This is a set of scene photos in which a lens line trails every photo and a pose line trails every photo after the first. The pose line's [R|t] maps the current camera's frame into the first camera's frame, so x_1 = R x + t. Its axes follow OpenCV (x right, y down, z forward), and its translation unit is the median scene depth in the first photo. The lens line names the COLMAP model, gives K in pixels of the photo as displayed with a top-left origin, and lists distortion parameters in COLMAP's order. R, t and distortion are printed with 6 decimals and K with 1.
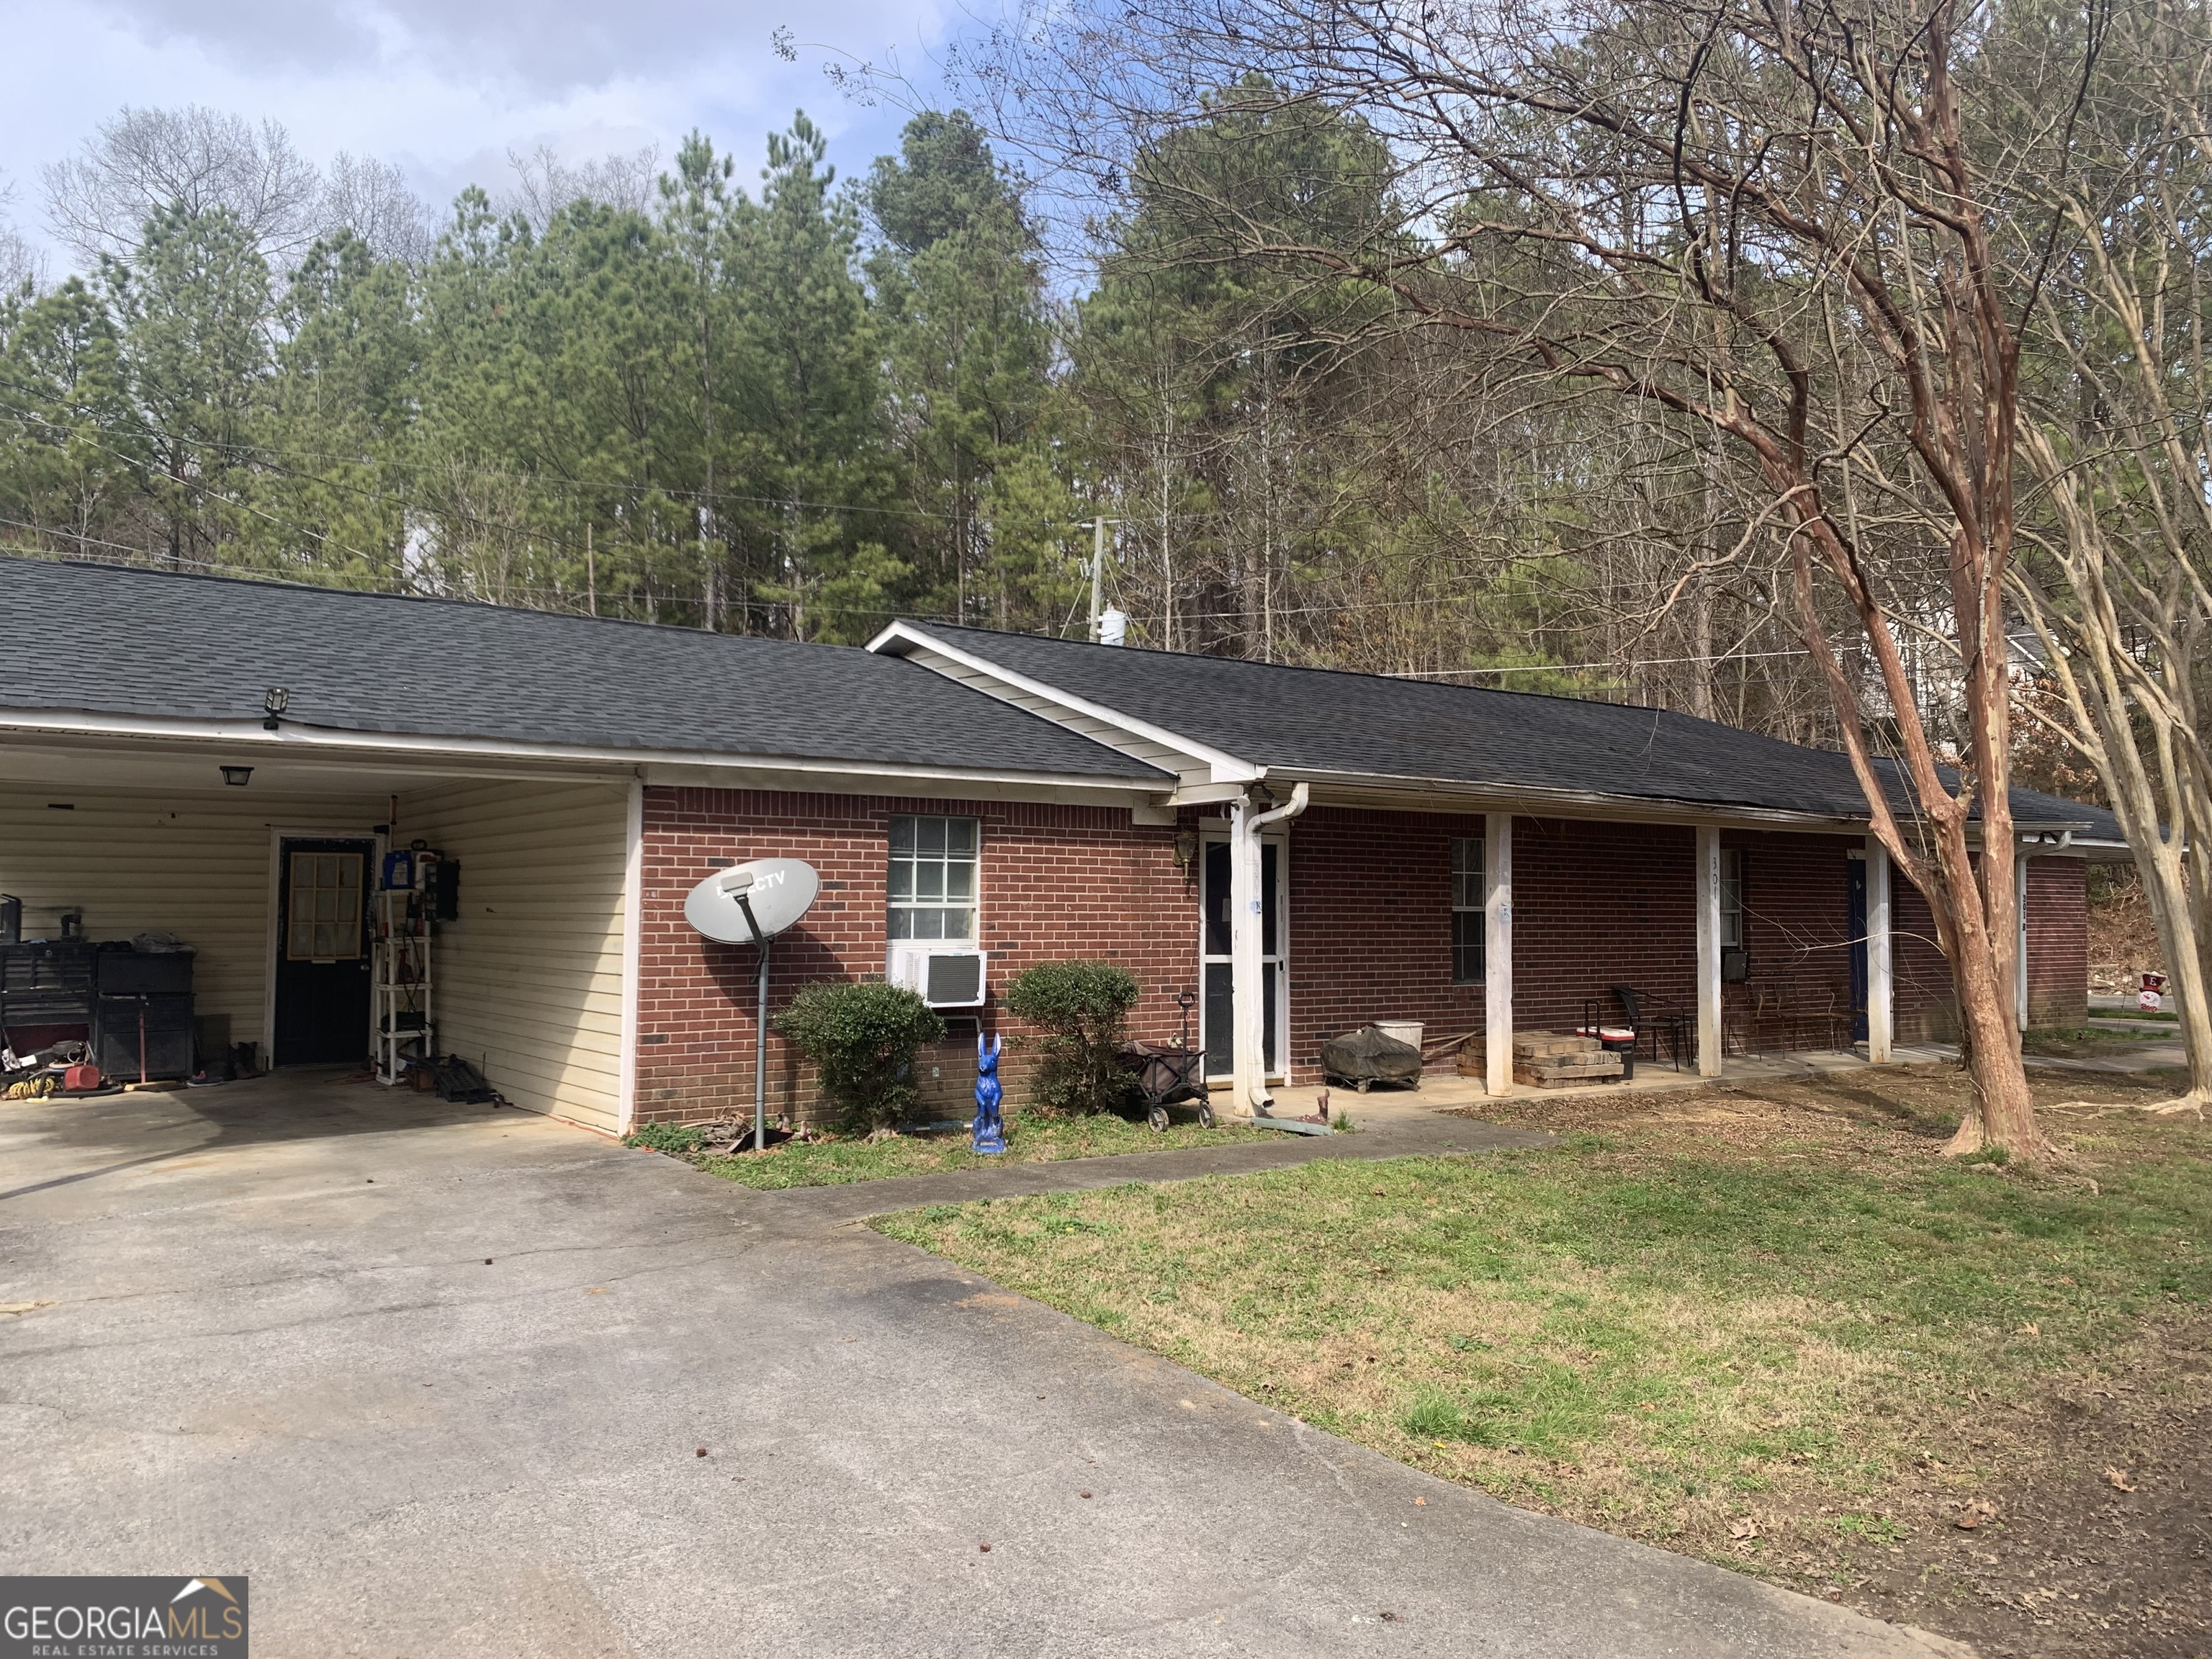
lens RADIAL K [[1674.3, 0, 1142.0], [0, 1674.3, 802.8], [0, 0, 1]] dist [0.029094, -0.012508]
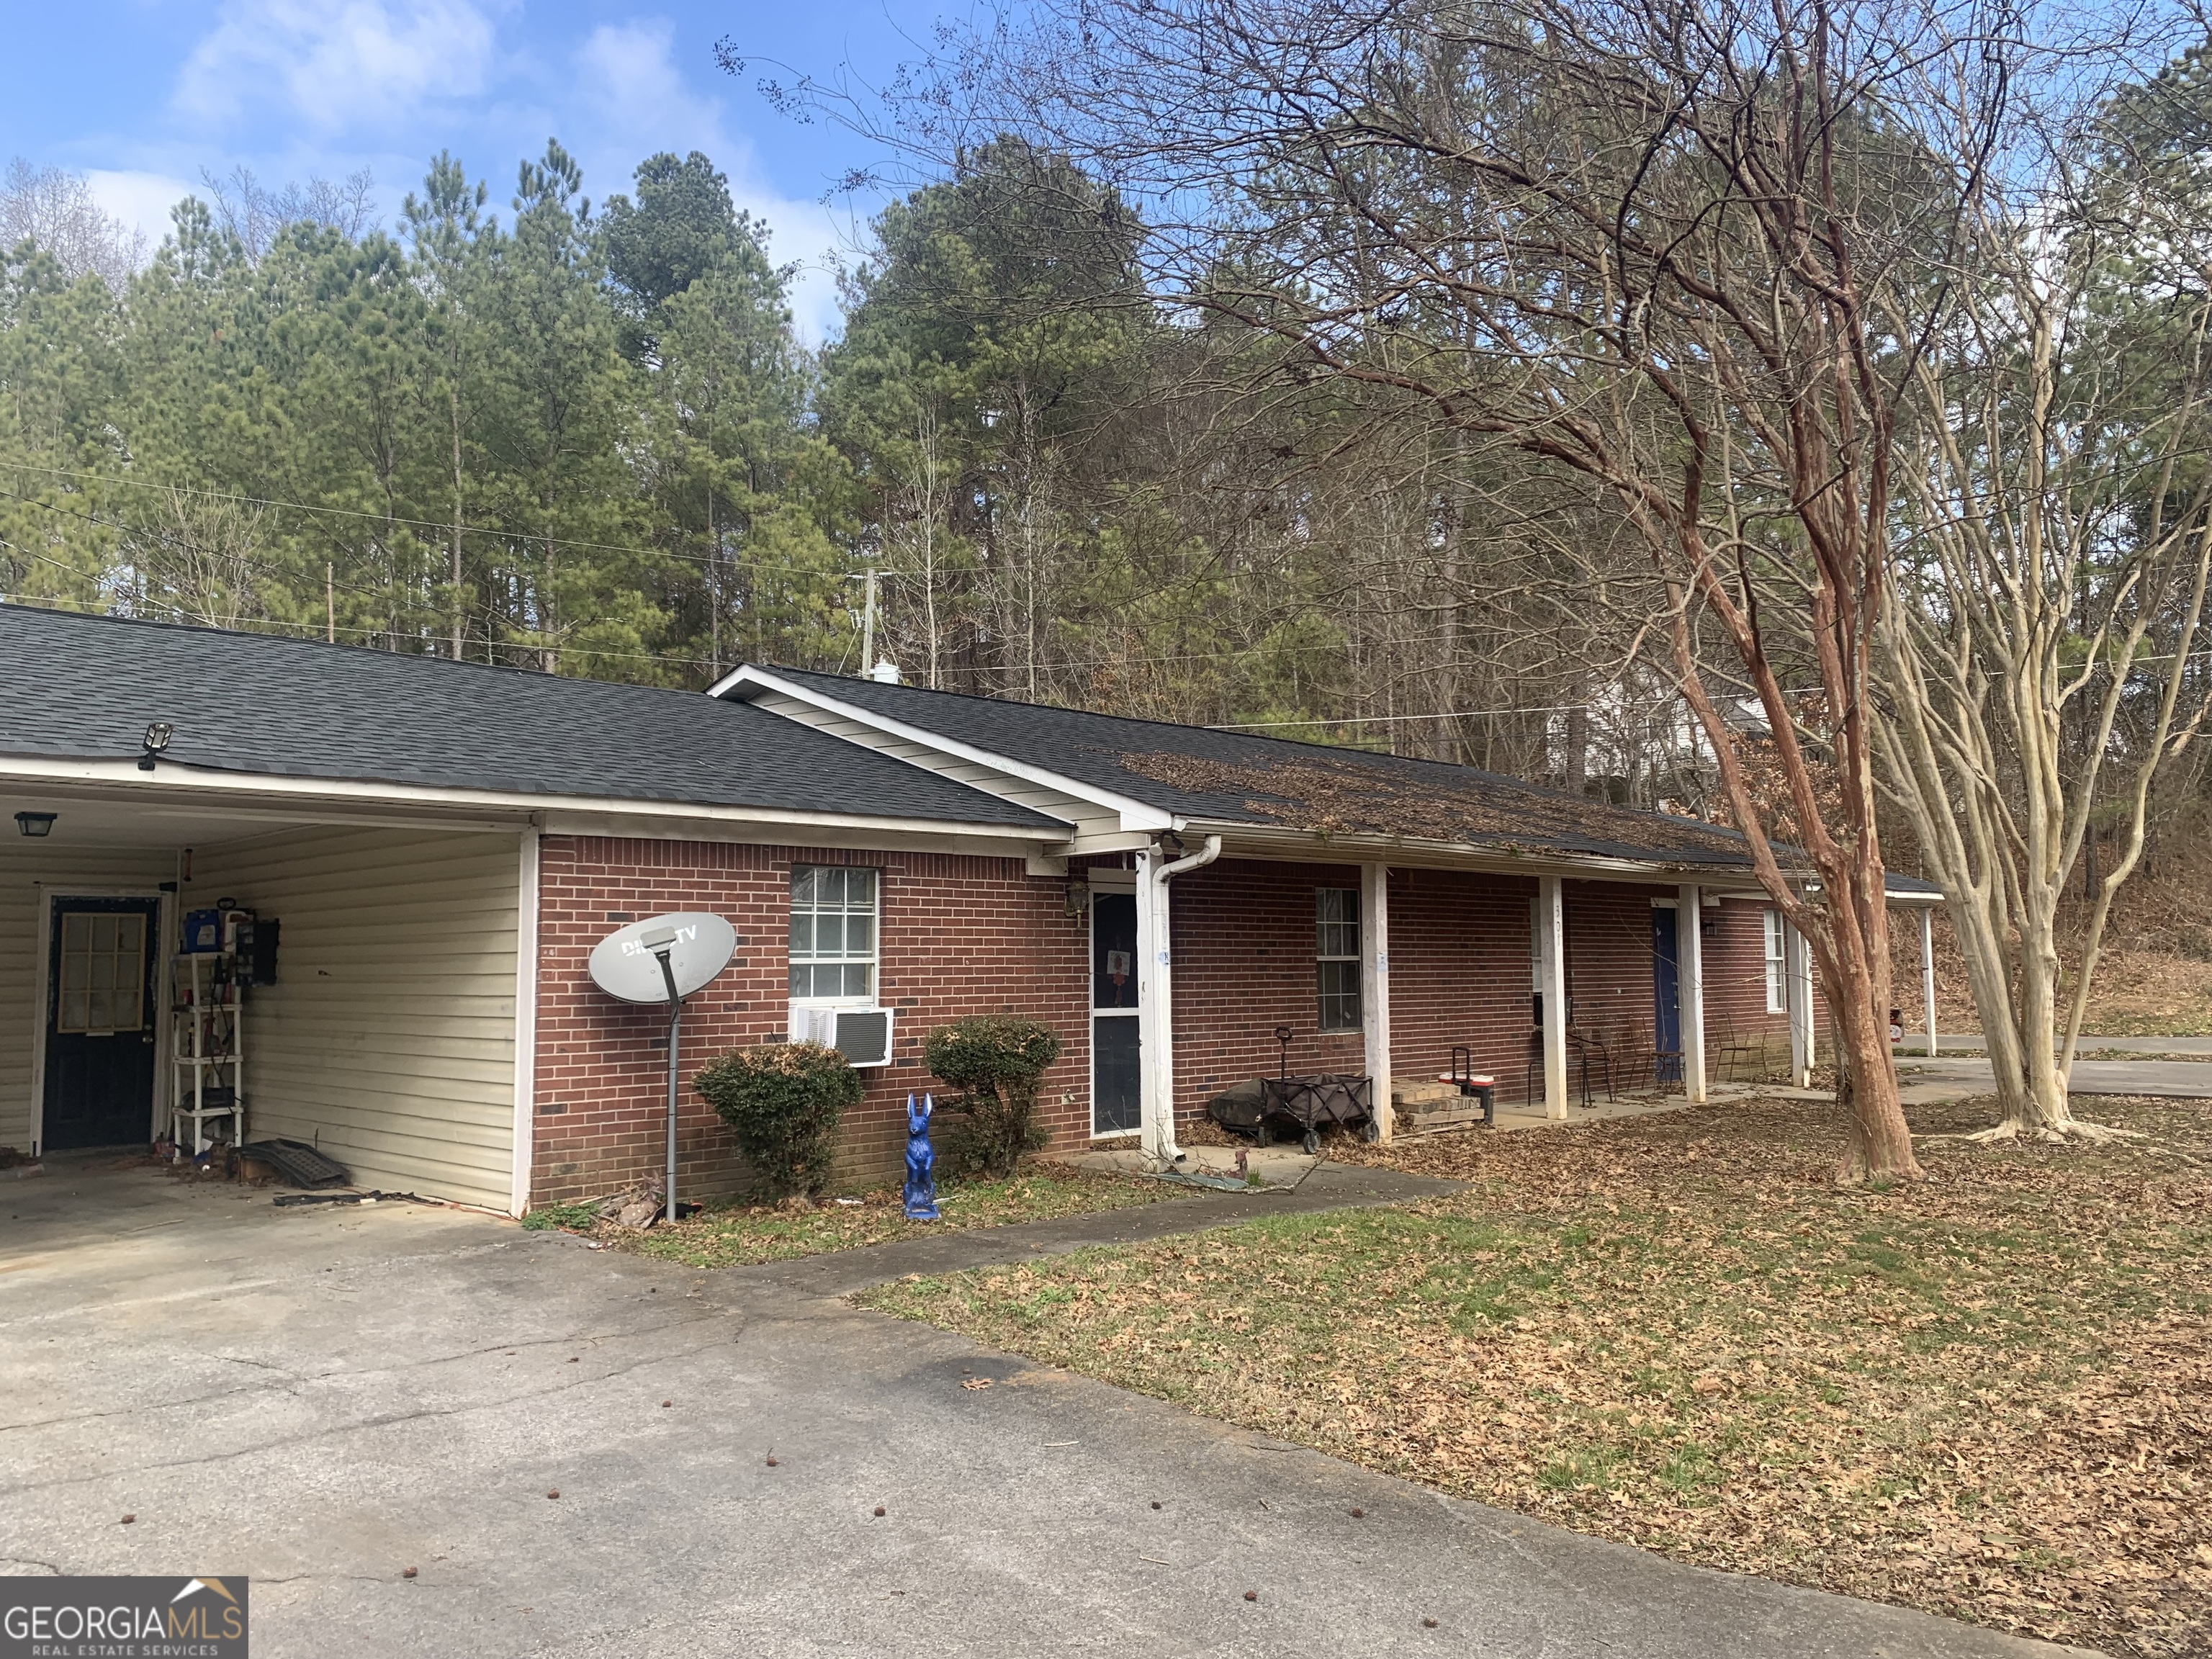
lens RADIAL K [[1662.7, 0, 1106.0], [0, 1662.7, 829.5], [0, 0, 1]] dist [0.021874, -0.003104]
pose [[0.988418, -0.001213, 0.151752, -0.111318], [0.004041, 0.999824, -0.018326, 0.004552], [-0.151703, 0.018727, 0.988249, 0.039660]]
